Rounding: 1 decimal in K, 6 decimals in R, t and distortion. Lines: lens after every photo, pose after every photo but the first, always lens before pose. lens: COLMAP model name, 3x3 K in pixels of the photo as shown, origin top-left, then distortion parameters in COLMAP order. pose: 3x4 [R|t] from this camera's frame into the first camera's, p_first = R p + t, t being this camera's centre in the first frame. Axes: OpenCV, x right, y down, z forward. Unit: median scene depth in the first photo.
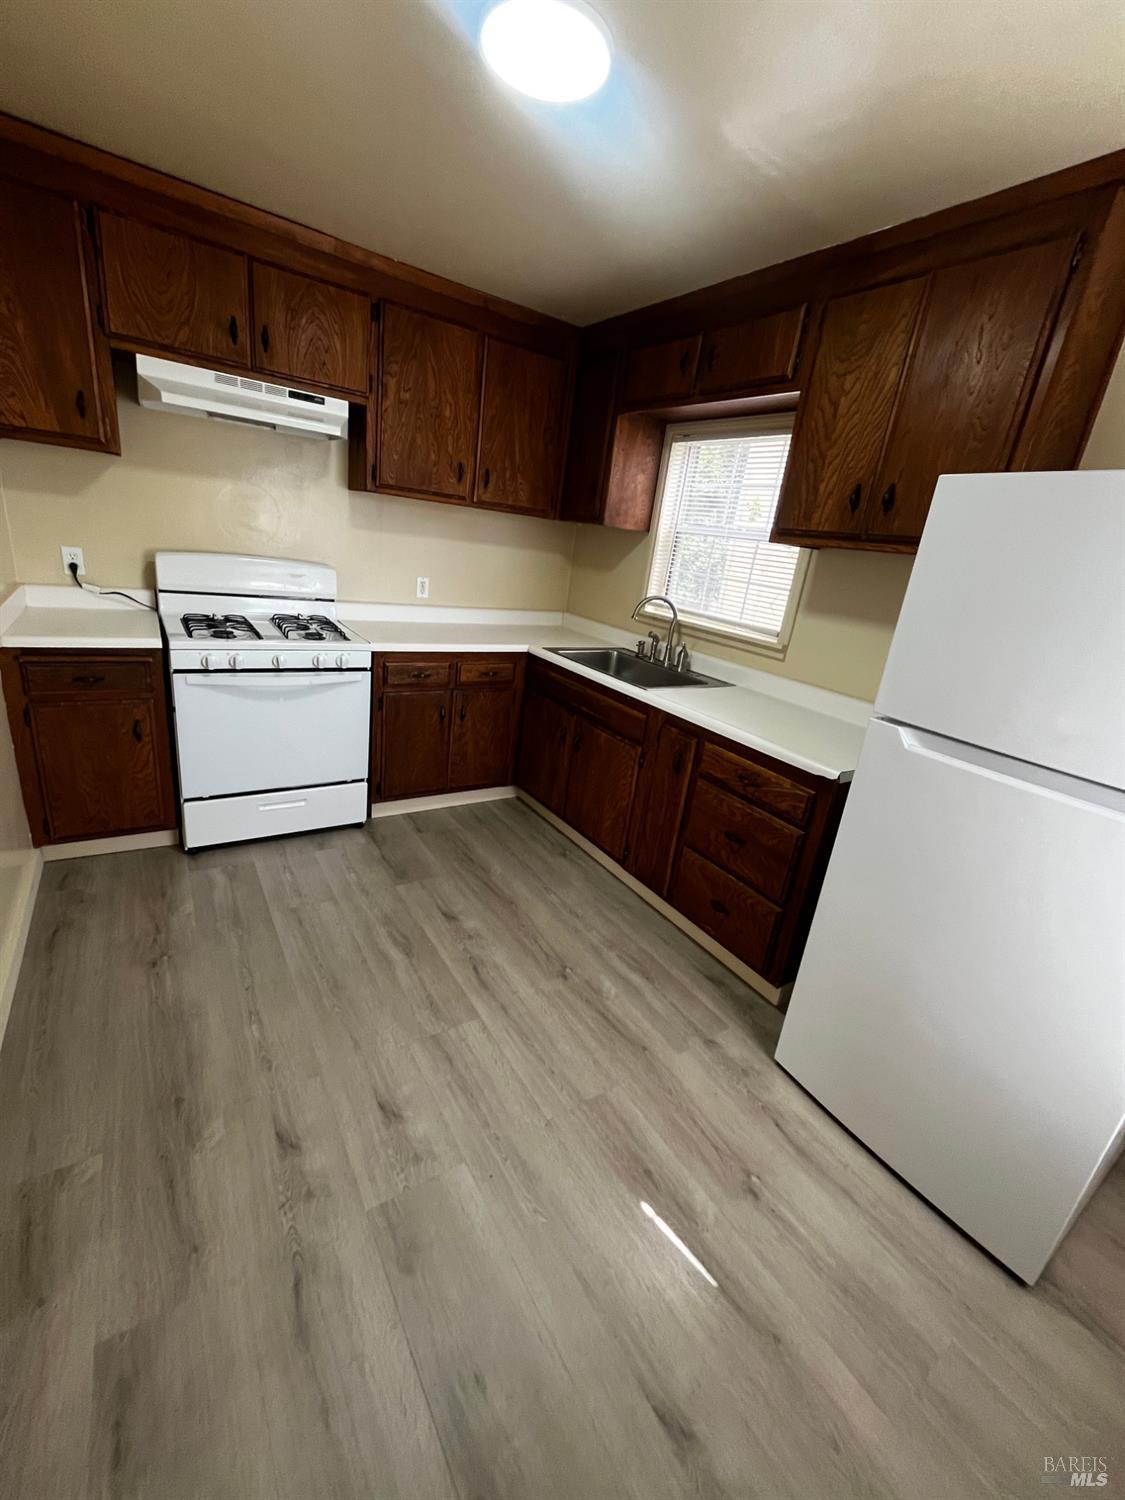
lens RADIAL K [[604.4, 0, 561.4], [0, 604.4, 744.7], [0, 0, 1]] dist [-0.001272, -0.000082]
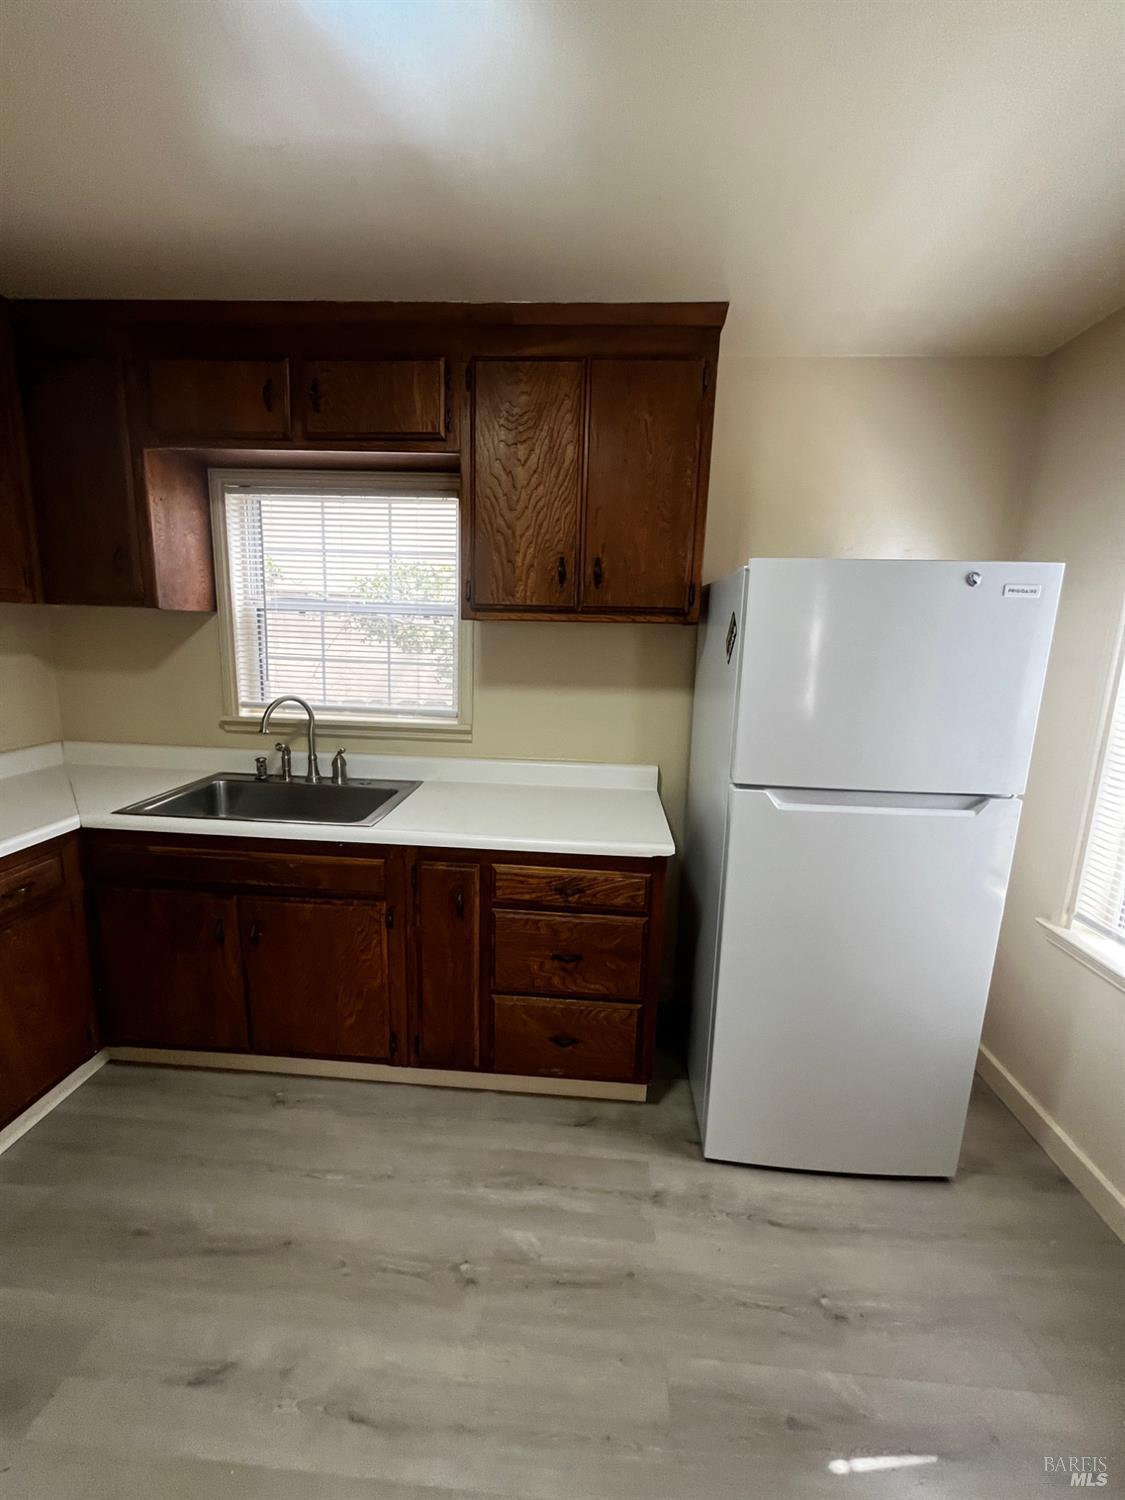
lens RADIAL K [[604.4, 0, 562.4], [0, 604.4, 745.3], [0, 0, 1]] dist [-0.001272, -0.000082]
pose [[0.603949, -0.247673, 0.757564, -0.260617], [0.298764, 0.951538, 0.072908, -0.175175], [-0.738908, 0.182301, 0.648677, 0.346780]]
